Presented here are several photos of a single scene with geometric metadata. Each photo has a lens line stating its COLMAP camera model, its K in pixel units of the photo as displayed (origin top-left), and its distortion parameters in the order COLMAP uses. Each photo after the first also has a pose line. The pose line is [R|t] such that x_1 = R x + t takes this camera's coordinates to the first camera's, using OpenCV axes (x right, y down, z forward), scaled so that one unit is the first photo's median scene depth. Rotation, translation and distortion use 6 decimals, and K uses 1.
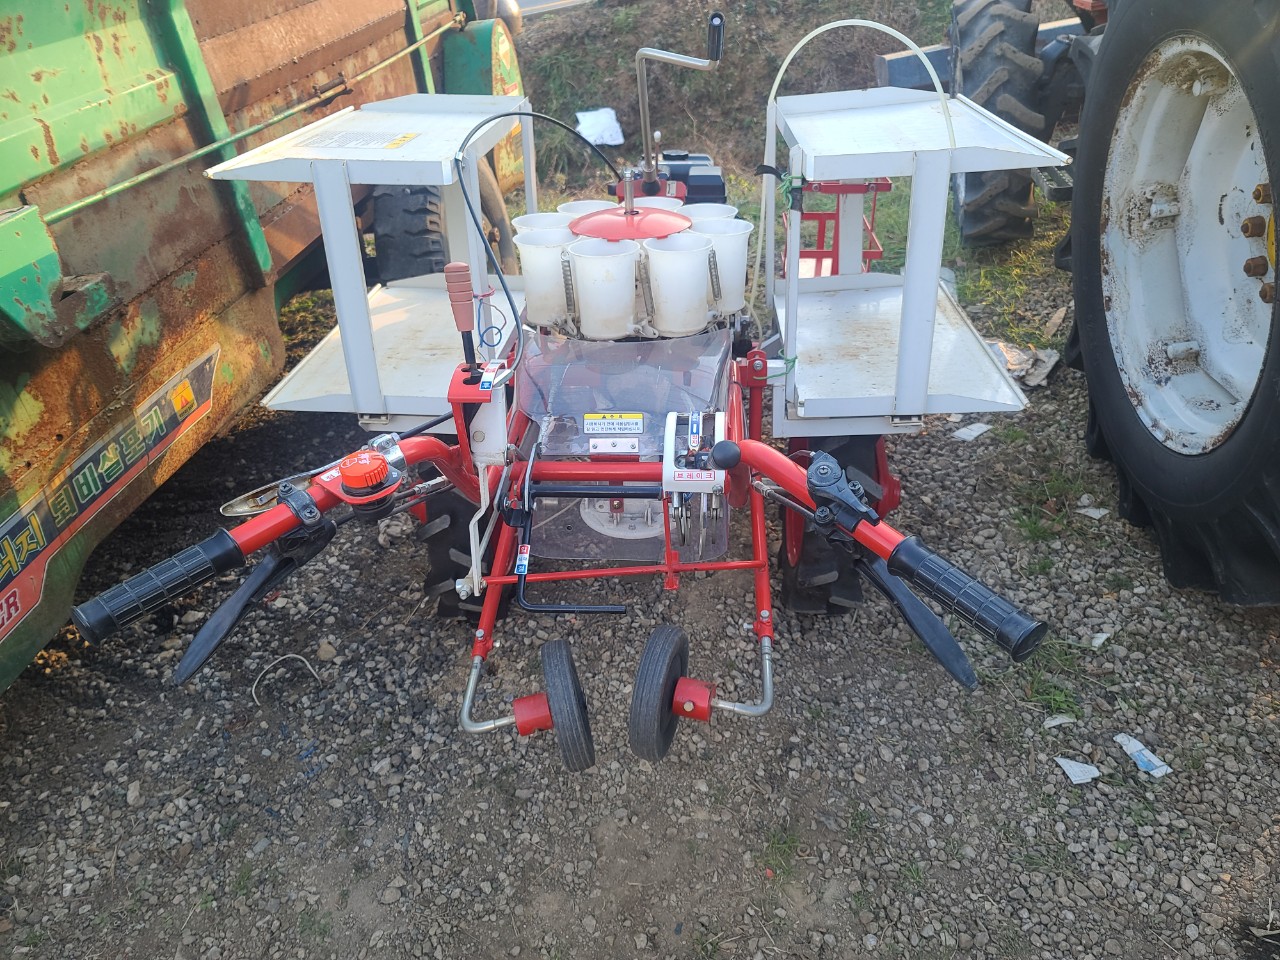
lens RADIAL K [[940.0, 0, 639.3], [0, 940.0, 483.4], [0, 0, 1]] dist [0.056448, -0.015275]
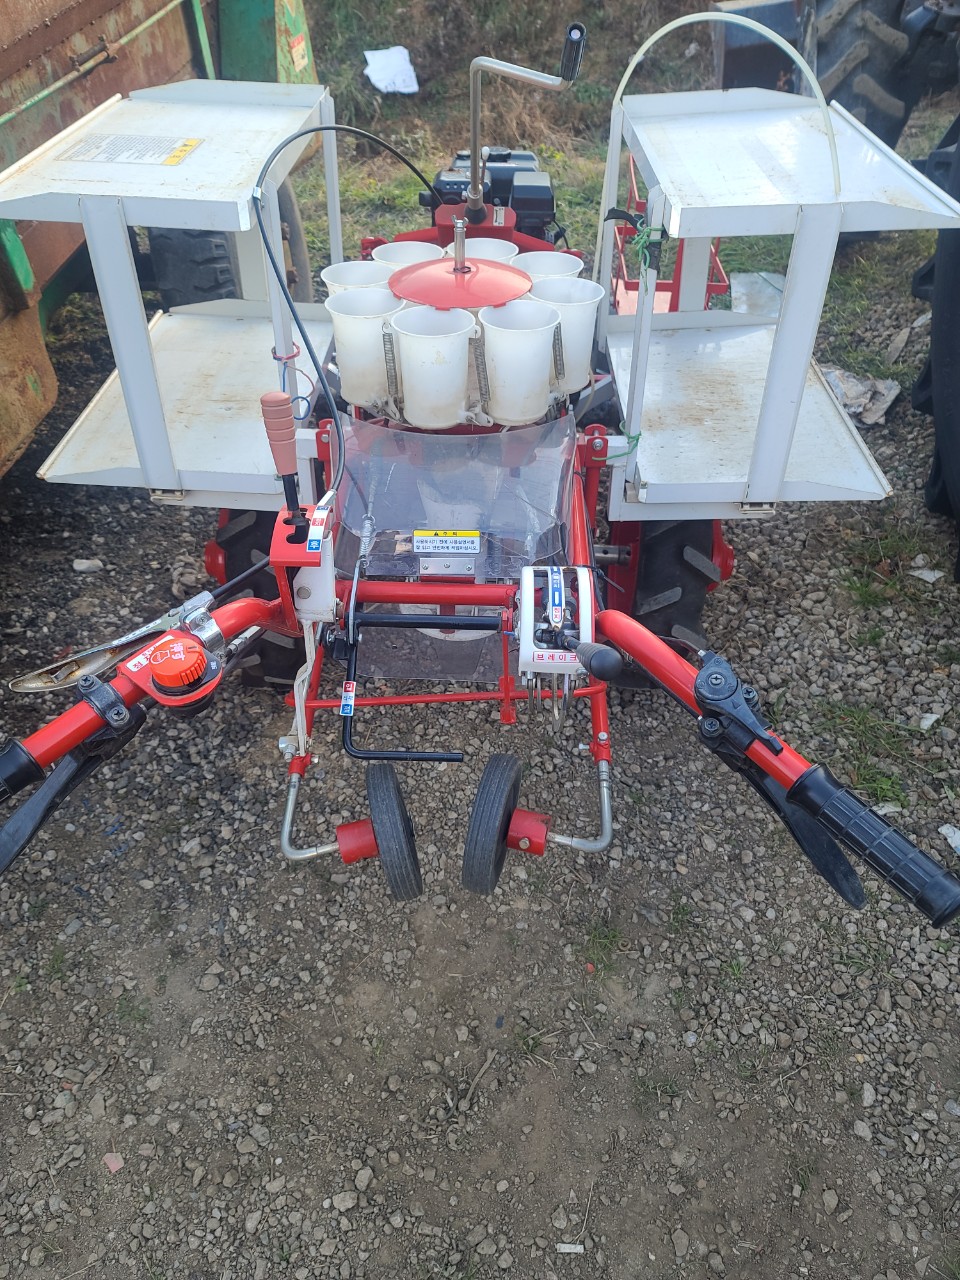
lens RADIAL K [[940.0, 0, 454.1], [0, 940.0, 637.2], [0, 0, 1]] dist [0.056448, -0.015275]
pose [[0.999459, 0.004870, 0.032515, -0.036613], [-0.010968, 0.981705, 0.190094, -0.107802], [-0.030995, -0.190348, 0.981227, 0.081915]]
